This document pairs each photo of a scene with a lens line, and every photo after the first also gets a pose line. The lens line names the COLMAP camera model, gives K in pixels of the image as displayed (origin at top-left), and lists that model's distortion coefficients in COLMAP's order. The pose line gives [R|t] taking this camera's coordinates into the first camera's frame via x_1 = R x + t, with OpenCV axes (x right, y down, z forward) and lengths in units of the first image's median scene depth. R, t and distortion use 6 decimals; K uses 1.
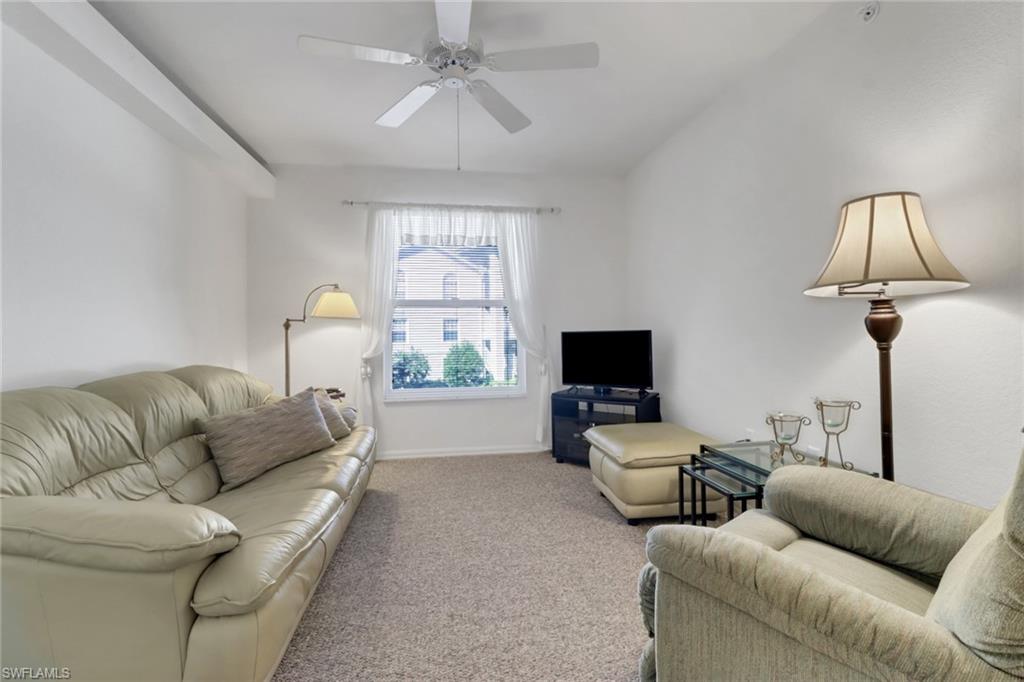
lens RADIAL K [[470.2, 0, 510.9], [0, 470.2, 330.6], [0, 0, 1]] dist [0.001792, 0.000259]
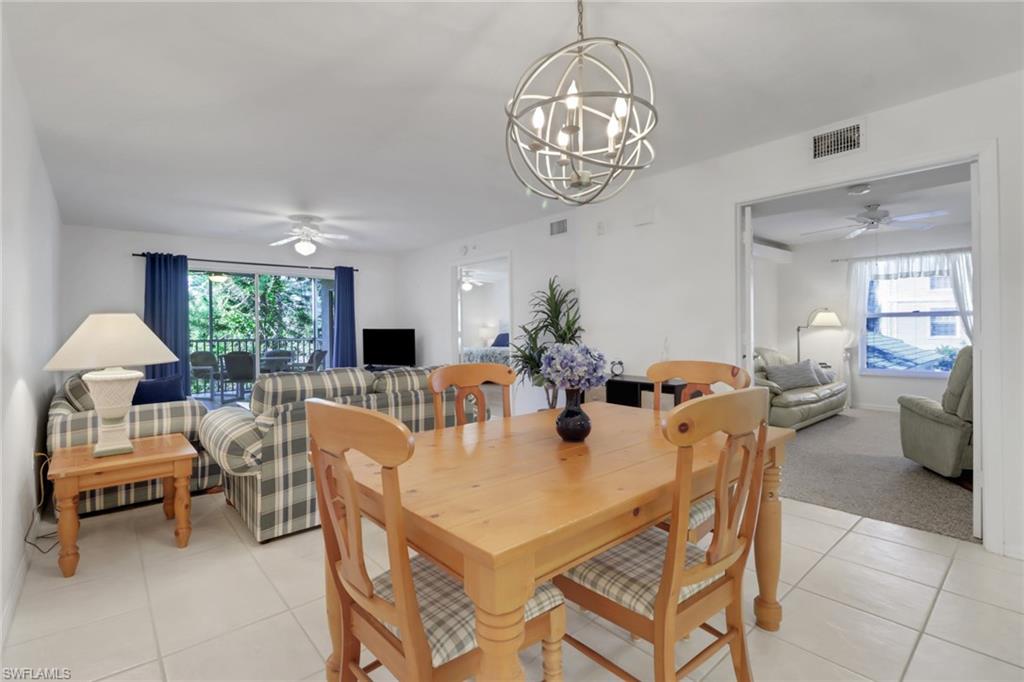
lens RADIAL K [[470.2, 0, 510.9], [0, 470.2, 330.6], [0, 0, 1]] dist [0.001792, 0.000259]
pose [[0.537202, 0.005731, -0.843434, 0.498578], [0.005325, 0.999934, 0.010186, -0.030923], [0.843437, -0.009963, 0.537136, -0.993997]]
